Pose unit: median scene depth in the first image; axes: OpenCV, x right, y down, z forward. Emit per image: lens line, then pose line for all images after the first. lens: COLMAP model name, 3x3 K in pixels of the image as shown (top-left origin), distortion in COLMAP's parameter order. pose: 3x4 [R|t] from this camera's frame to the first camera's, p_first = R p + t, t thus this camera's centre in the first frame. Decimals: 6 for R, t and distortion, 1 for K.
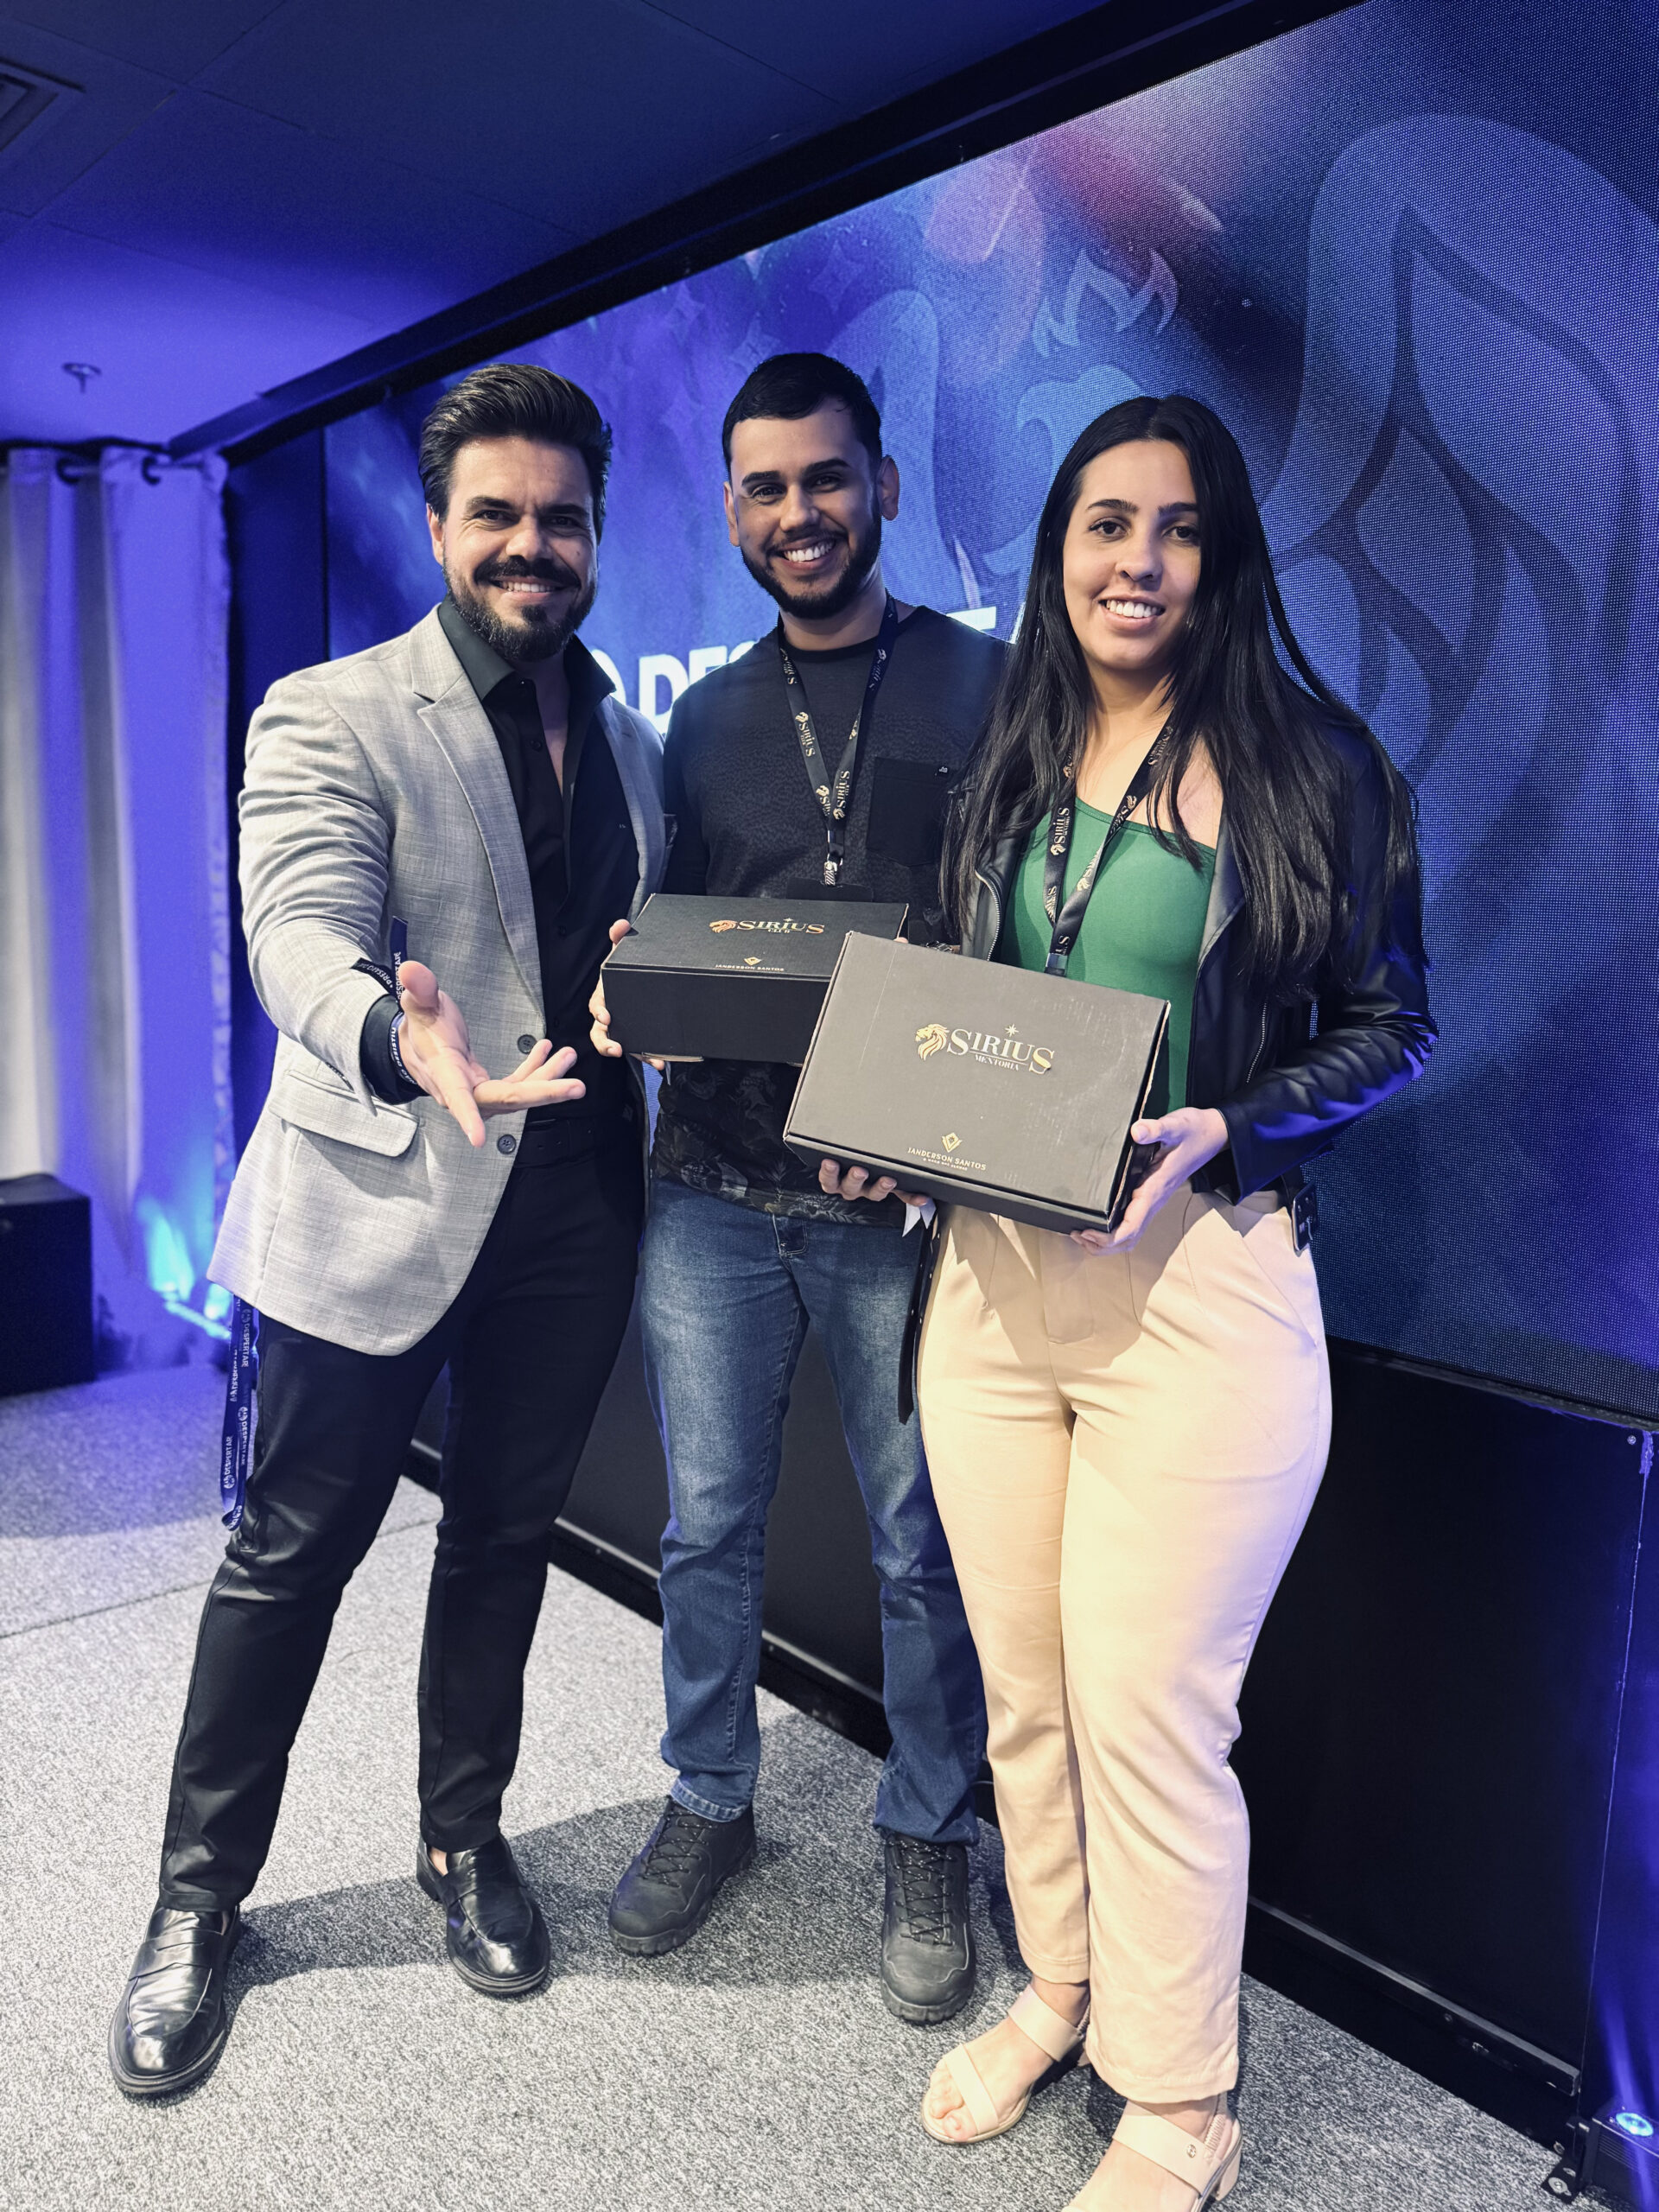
lens RADIAL K [[1589.6, 0, 829.5], [0, 1589.6, 1106.0], [0, 0, 1]] dist [0.003825, -0.009931]
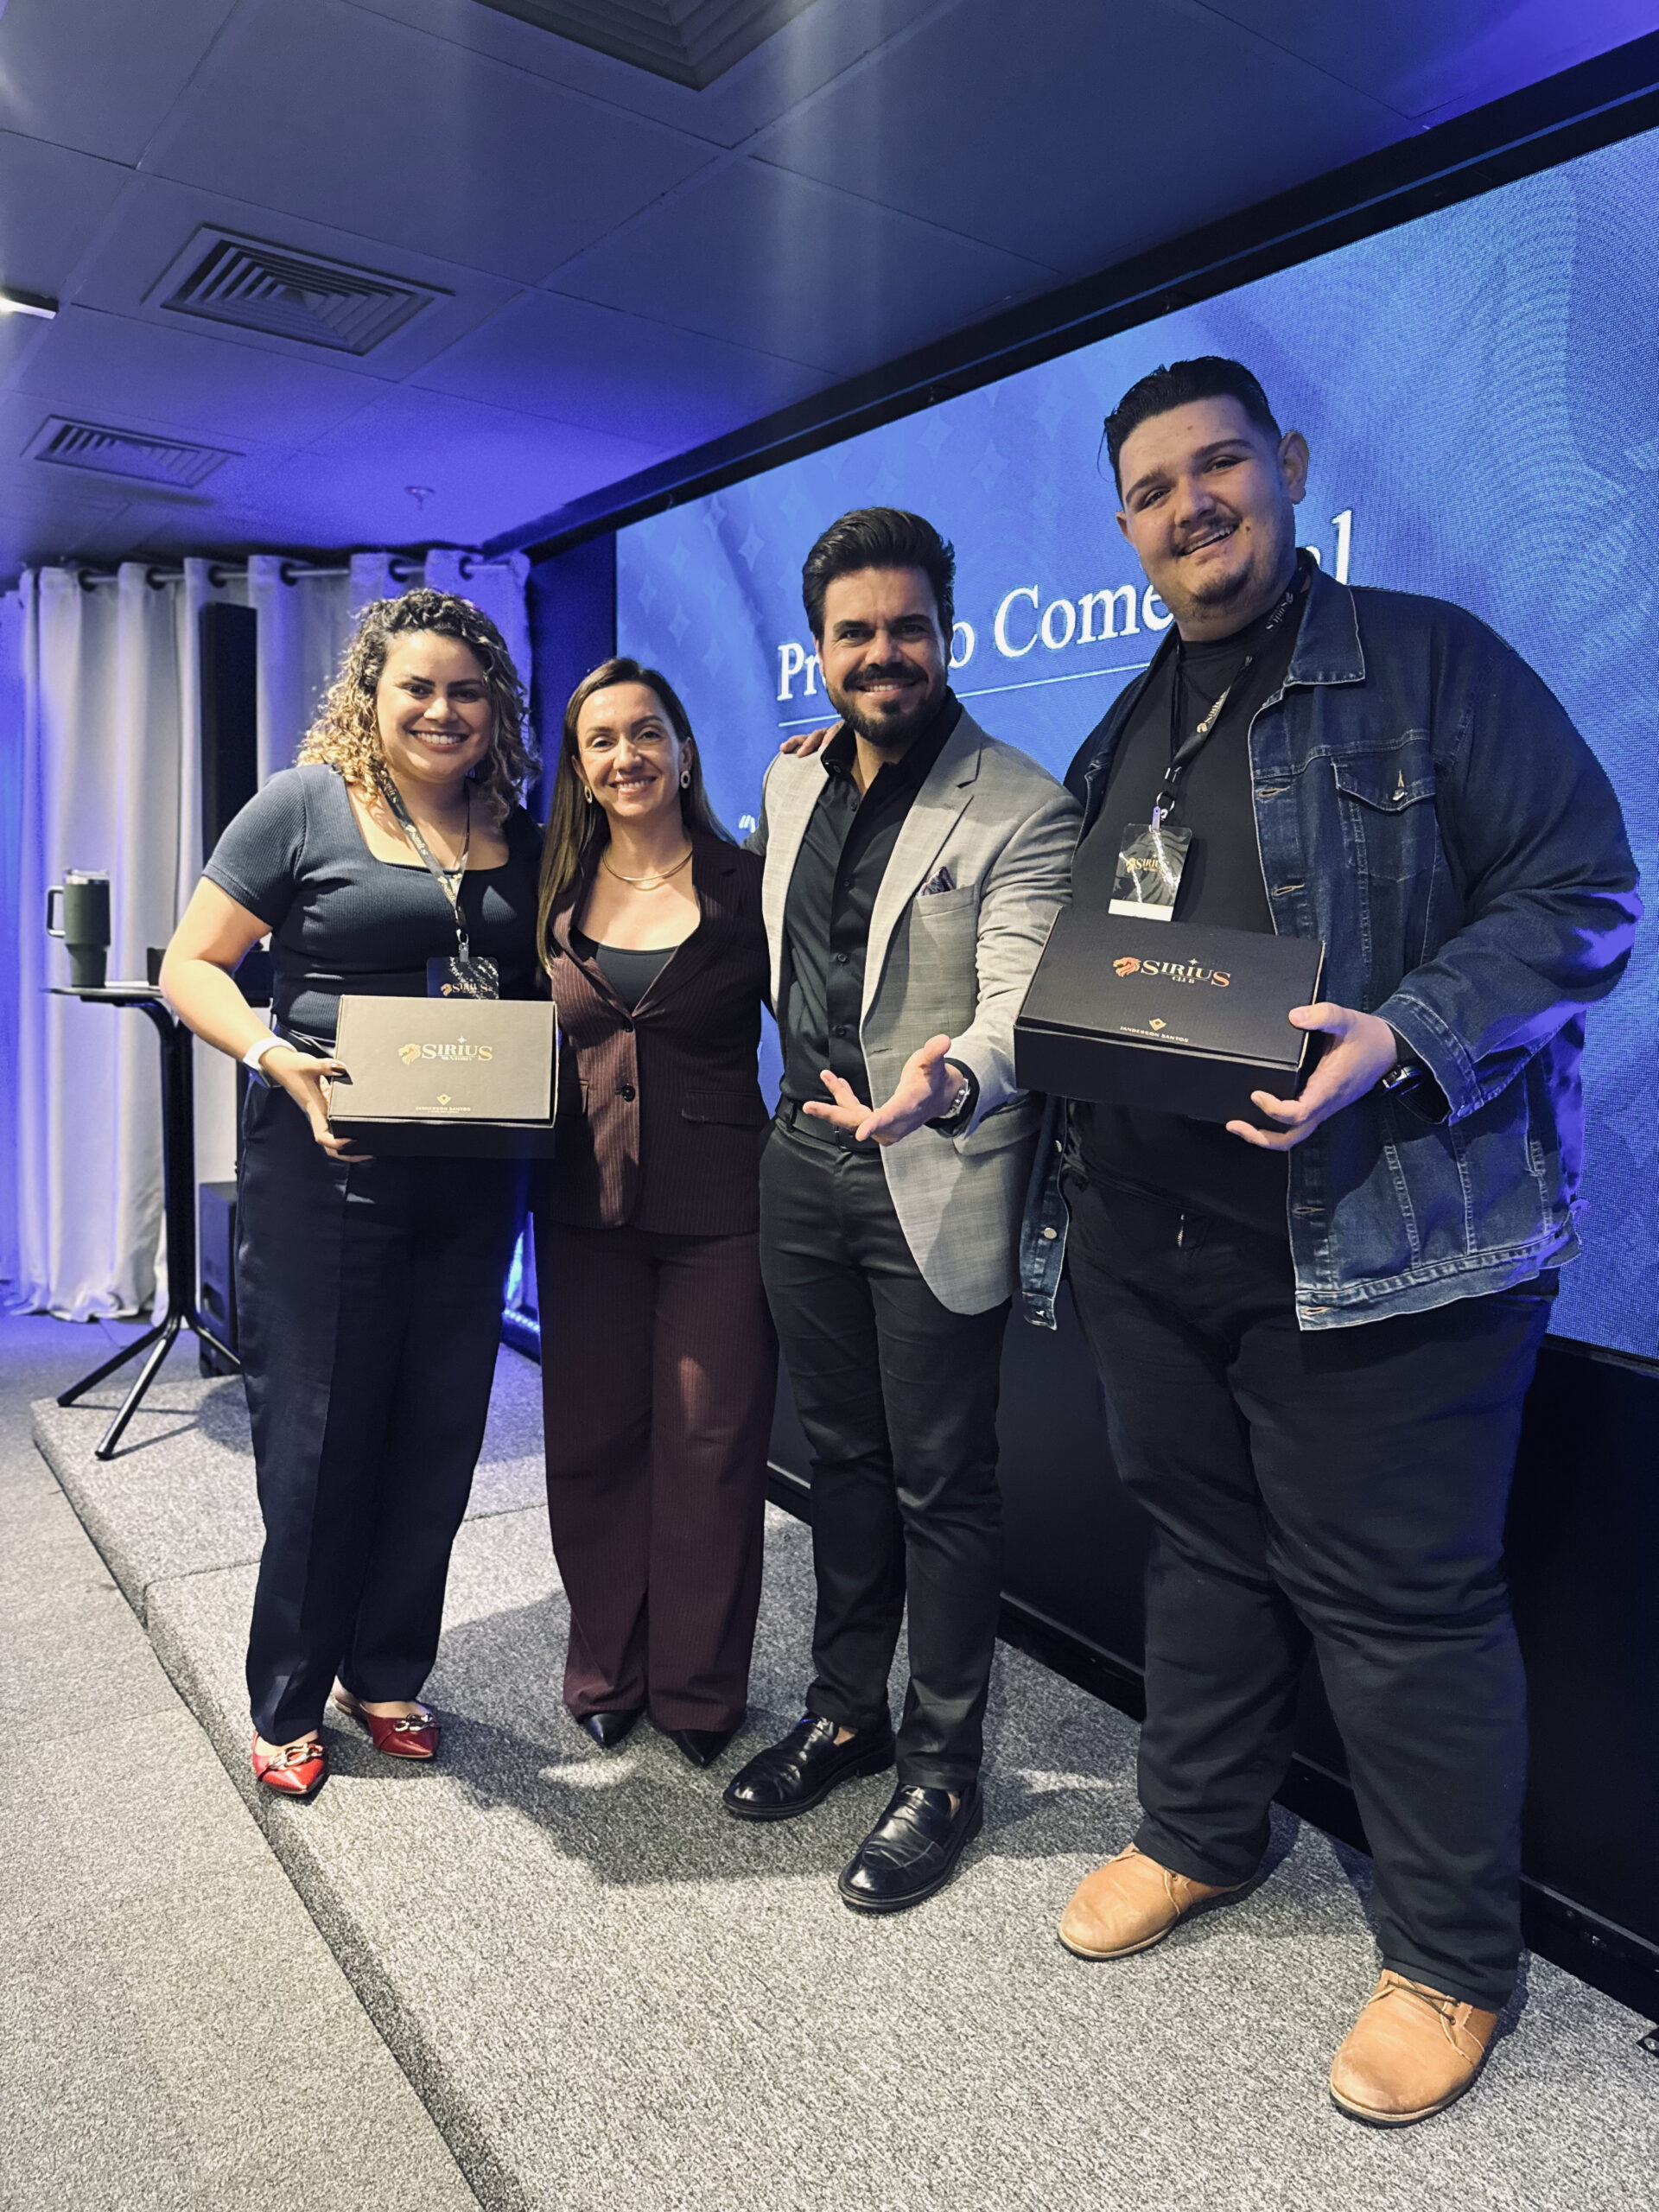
lens RADIAL K [[1589.6, 0, 829.5], [0, 1589.6, 1106.0], [0, 0, 1]] dist [0.003825, -0.009931]
pose [[0.989528, 0.015752, -0.143480, 0.015609], [-0.019048, 0.999585, -0.021626, 0.025250], [0.143080, 0.024132, 0.989417, -0.198933]]
